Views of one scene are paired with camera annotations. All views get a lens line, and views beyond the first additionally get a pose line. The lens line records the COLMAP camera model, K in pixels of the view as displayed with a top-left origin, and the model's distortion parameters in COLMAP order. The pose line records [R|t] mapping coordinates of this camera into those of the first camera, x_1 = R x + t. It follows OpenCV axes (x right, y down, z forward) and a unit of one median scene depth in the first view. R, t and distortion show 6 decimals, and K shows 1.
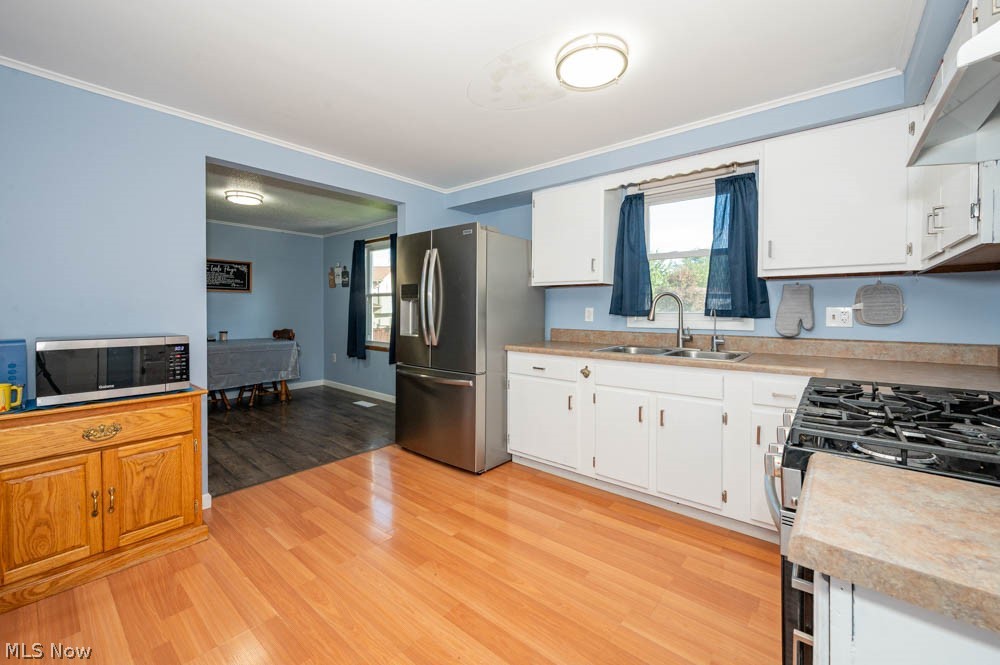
lens RADIAL K [[406.0, 0, 520.4], [0, 406.0, 309.4], [0, 0, 1]] dist [0.001231, -0.000448]
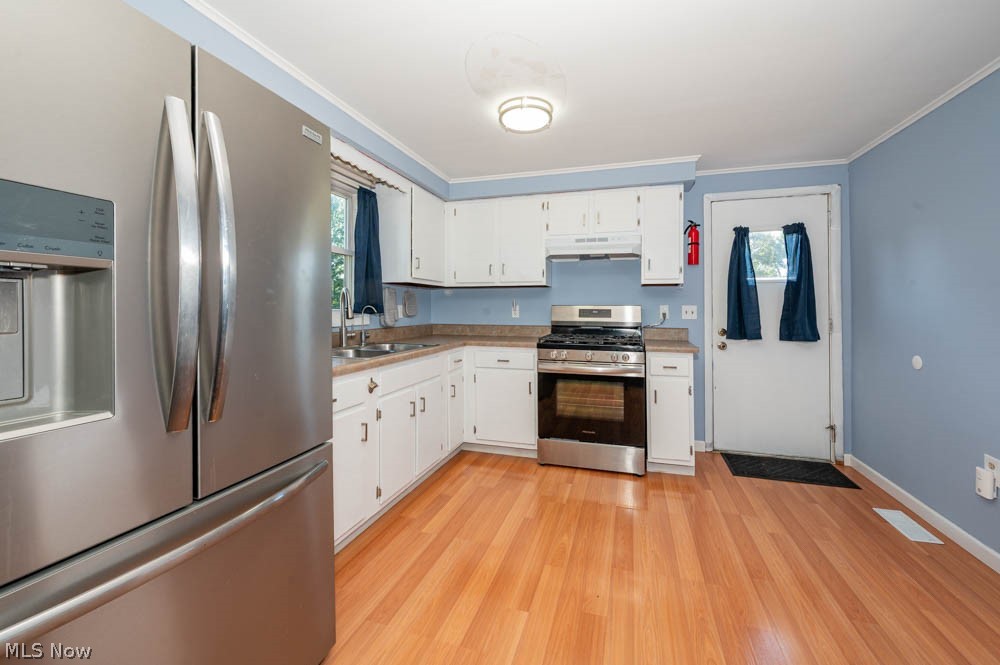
lens RADIAL K [[406.0, 0, 516.0], [0, 406.0, 308.3], [0, 0, 1]] dist [0.001231, -0.000448]
pose [[-0.367036, -0.008451, 0.930168, -0.830447], [-0.003659, 0.999964, 0.007641, -0.005672], [-0.930200, -0.000599, -0.367054, 1.265190]]
